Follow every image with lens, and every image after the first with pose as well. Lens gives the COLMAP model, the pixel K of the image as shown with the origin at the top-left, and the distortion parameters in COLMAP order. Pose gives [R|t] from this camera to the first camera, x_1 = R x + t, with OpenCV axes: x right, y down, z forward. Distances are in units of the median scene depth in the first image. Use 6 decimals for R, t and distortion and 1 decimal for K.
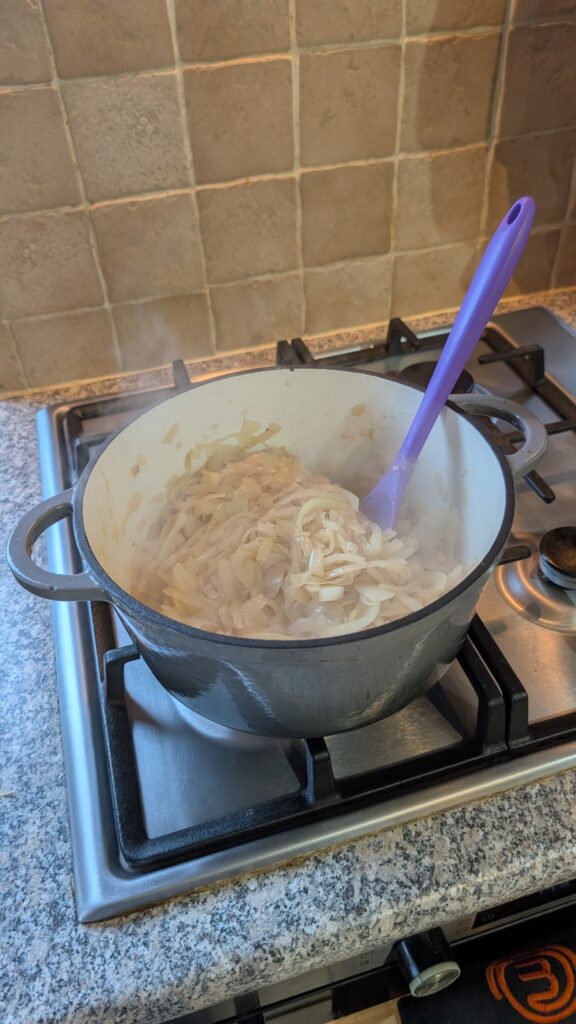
lens RADIAL K [[746.2, 0, 270.3], [0, 746.2, 495.0], [0, 0, 1]] dist [-0.006677, -0.007707]
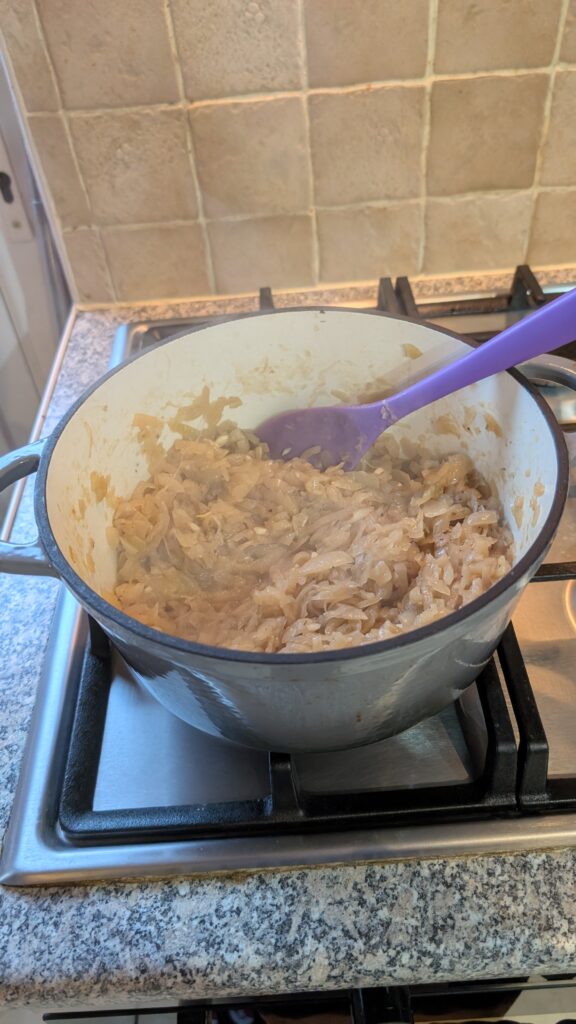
lens RADIAL K [[746.2, 0, 275.2], [0, 746.2, 495.9], [0, 0, 1]] dist [-0.006677, -0.007707]
pose [[0.971859, 0.154571, -0.177760, 0.126841], [-0.138584, 0.985374, 0.099158, -0.033242], [0.190487, -0.071733, 0.979065, 0.137411]]
